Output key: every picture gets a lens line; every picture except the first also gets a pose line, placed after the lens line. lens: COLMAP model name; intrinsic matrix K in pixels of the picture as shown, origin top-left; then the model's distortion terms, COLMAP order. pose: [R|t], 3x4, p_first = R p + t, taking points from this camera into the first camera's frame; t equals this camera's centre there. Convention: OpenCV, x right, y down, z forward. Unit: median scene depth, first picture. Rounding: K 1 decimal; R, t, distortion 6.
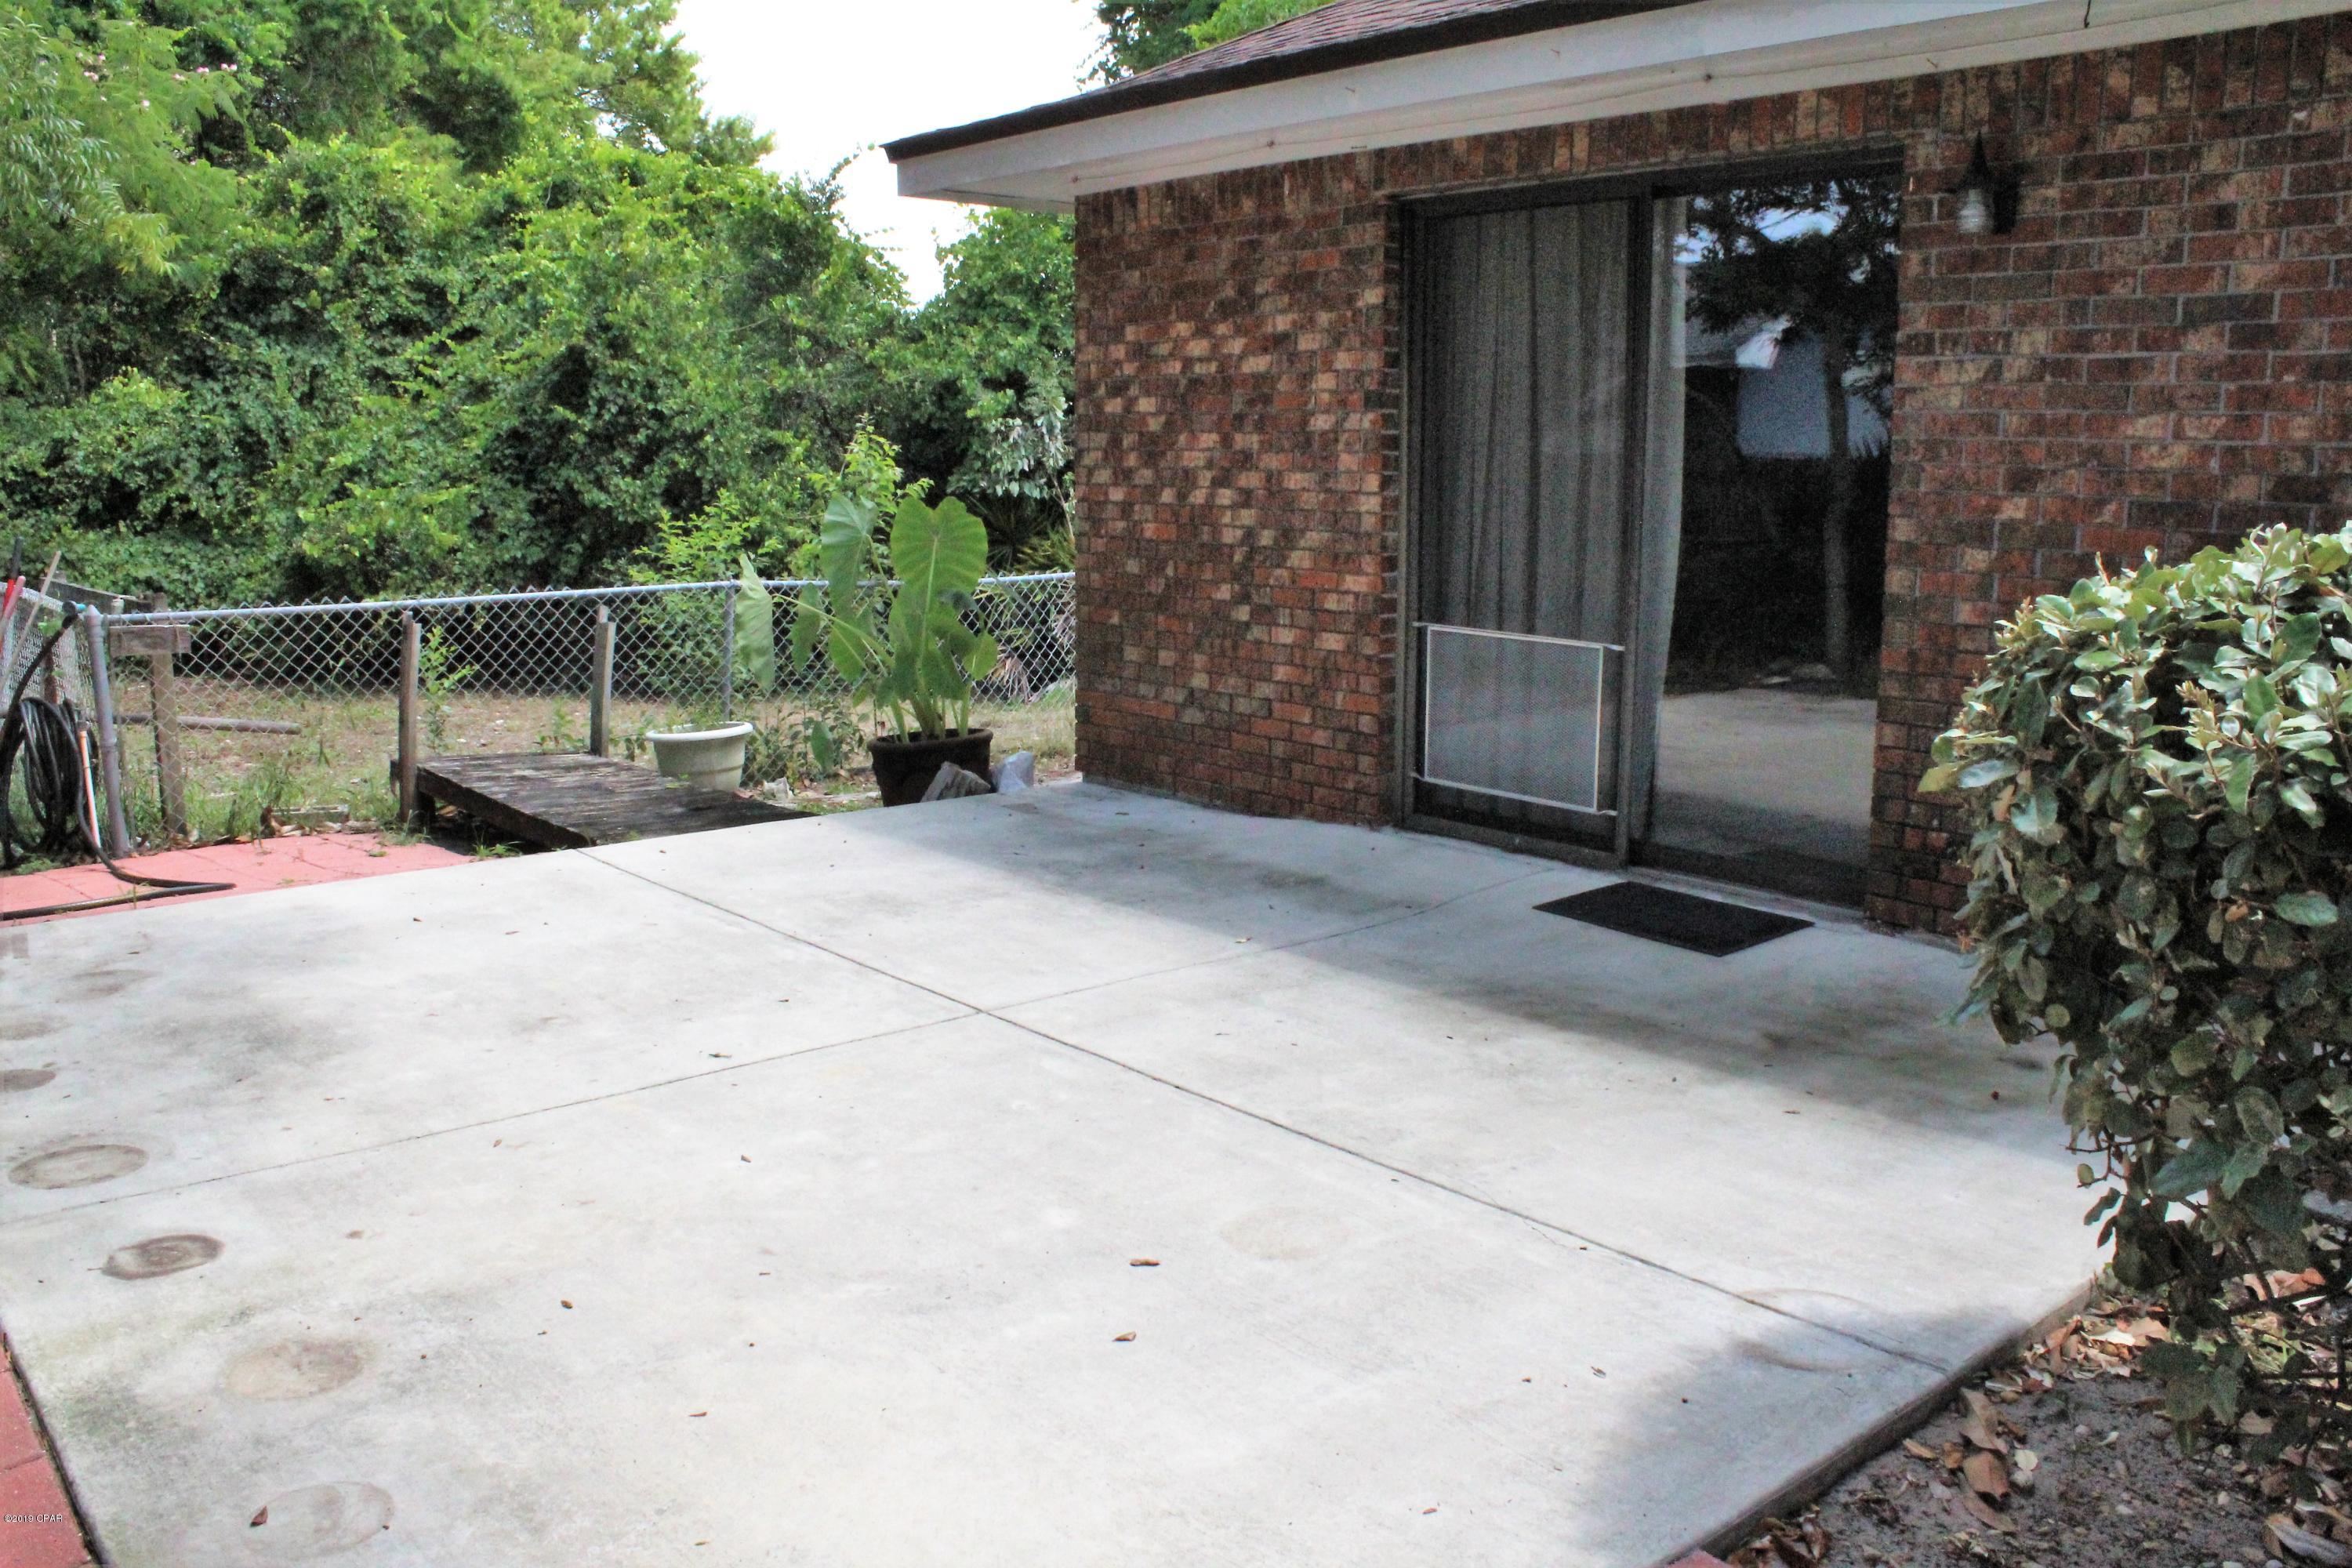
lens RADIAL K [[1938.8, 0, 1166.1], [0, 1938.8, 800.3], [0, 0, 1]] dist [-0.175990, 0.149425]
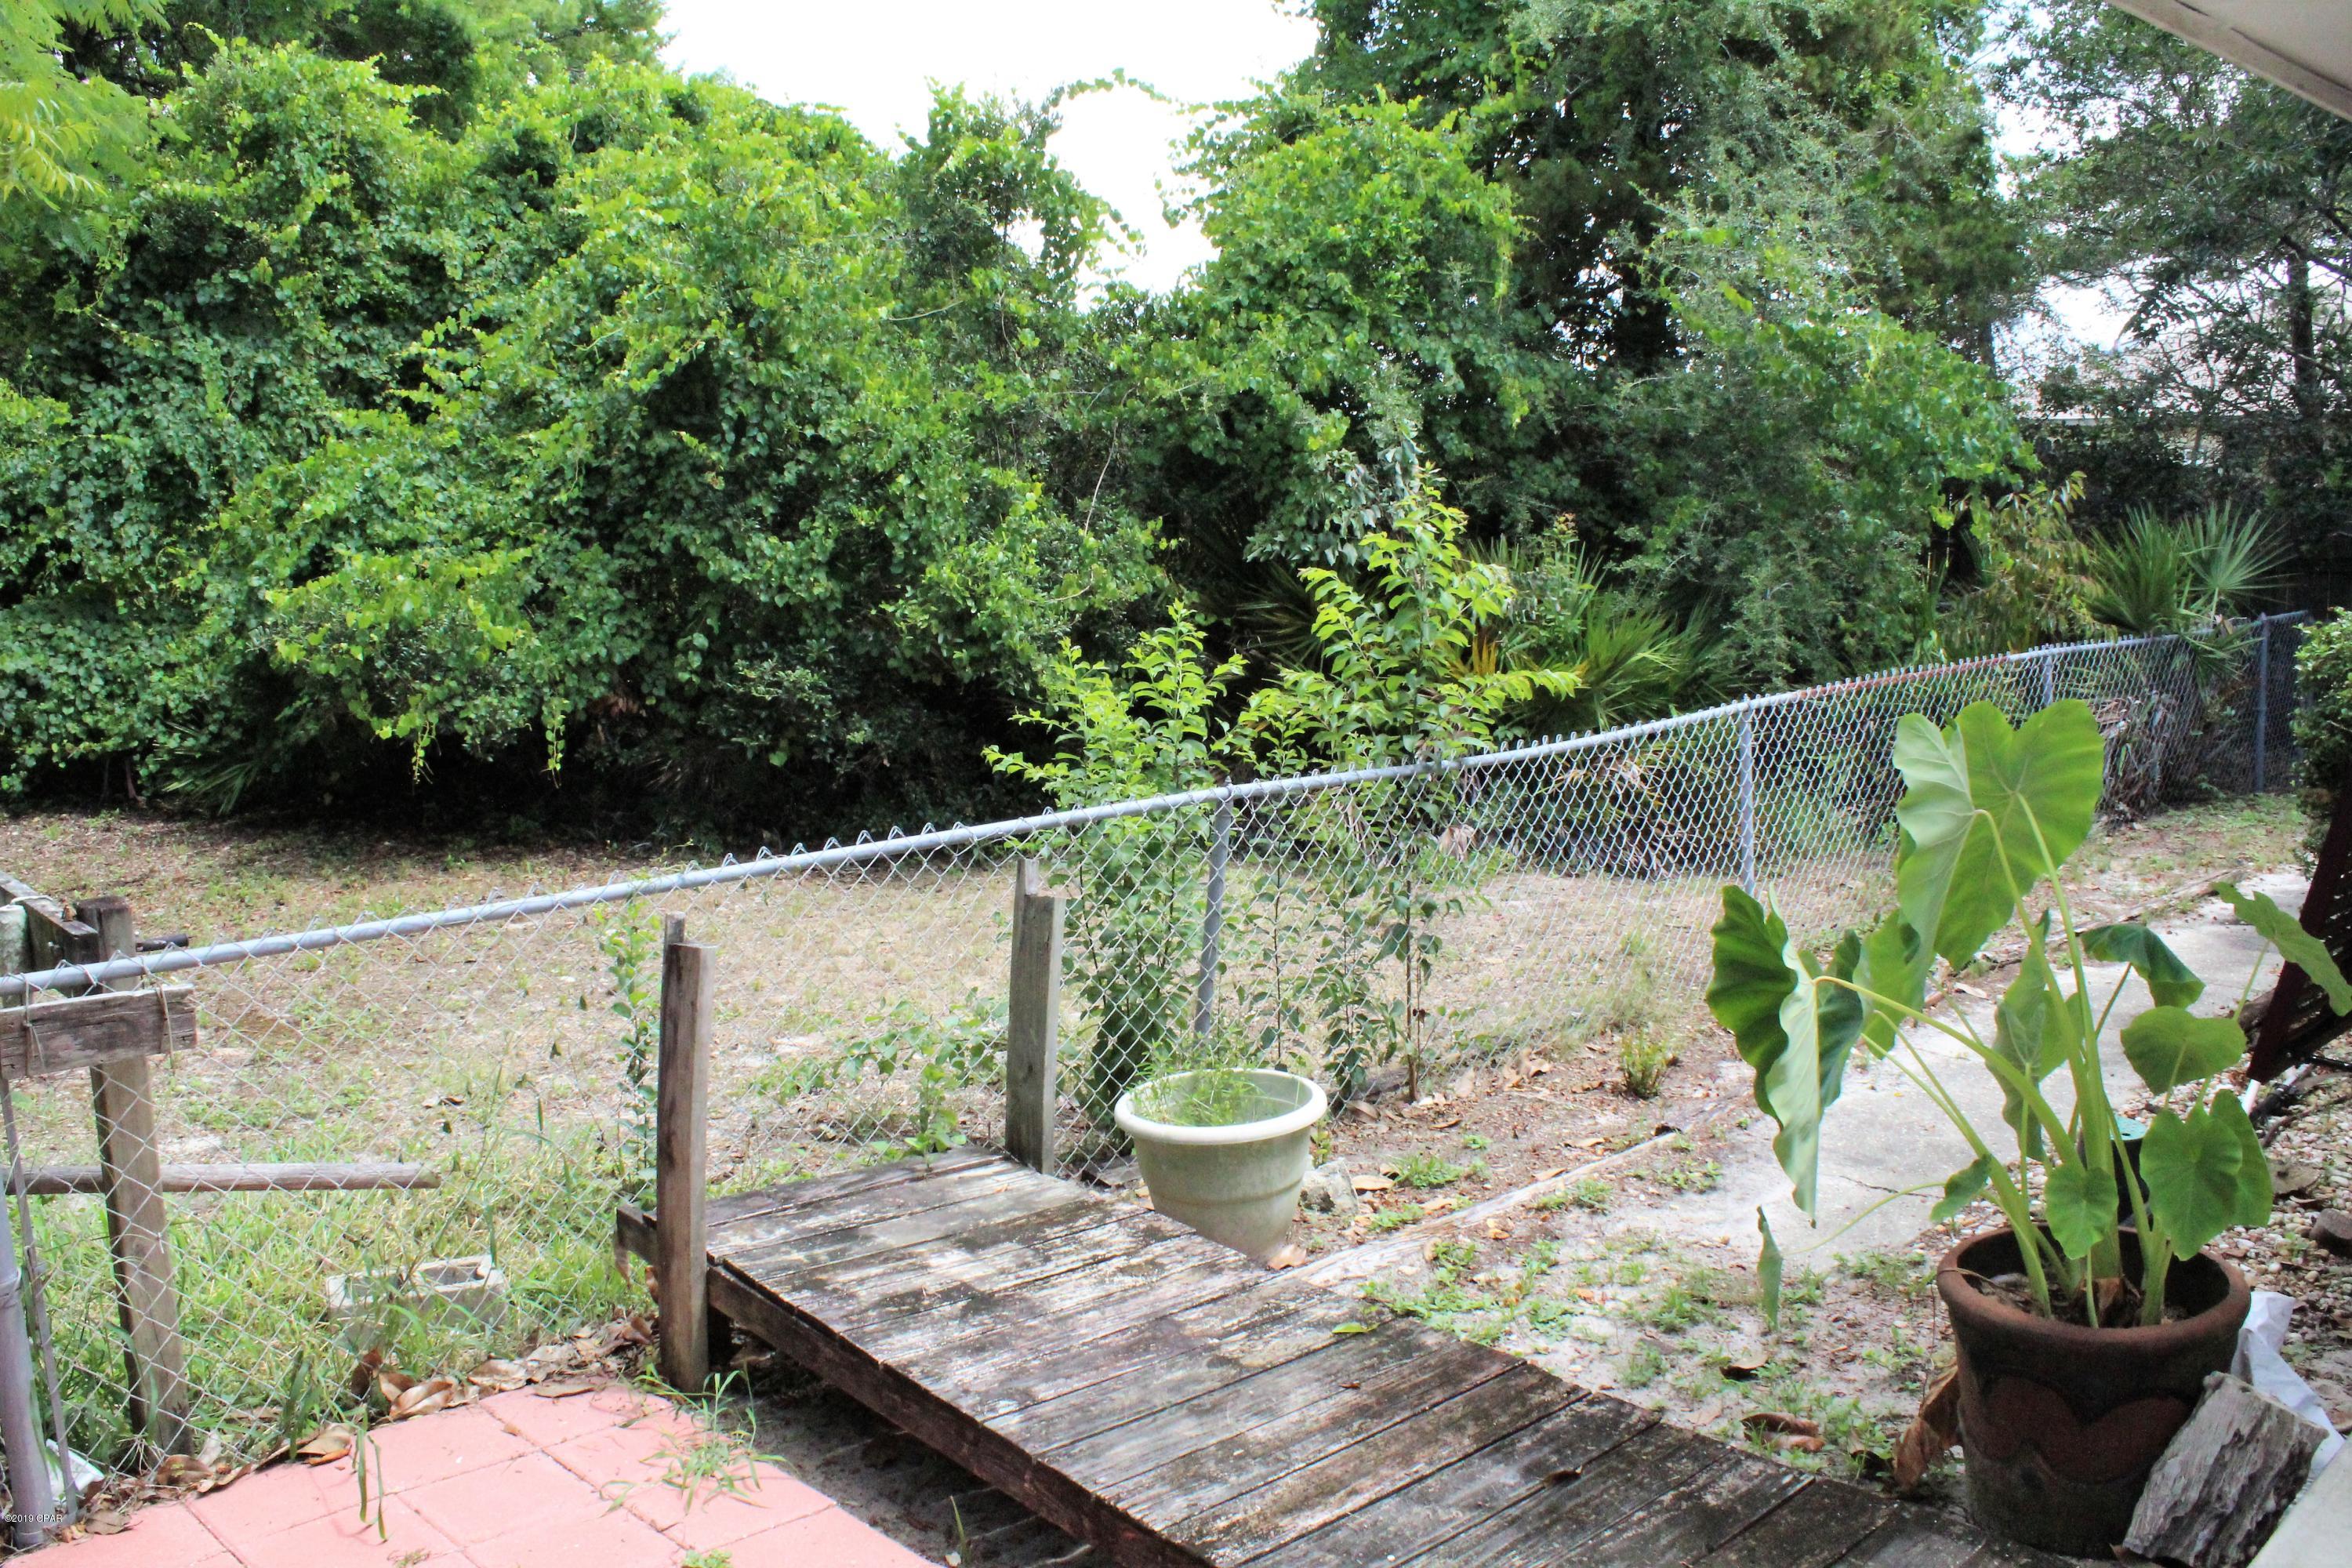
lens RADIAL K [[1938.8, 0, 1166.1], [0, 1938.8, 800.3], [0, 0, 1]] dist [-0.175990, 0.149425]
pose [[0.997773, -0.009630, 0.066008, -0.183262], [0.009772, 0.999951, -0.001826, -0.072318], [-0.065988, 0.002467, 0.997817, 0.312598]]
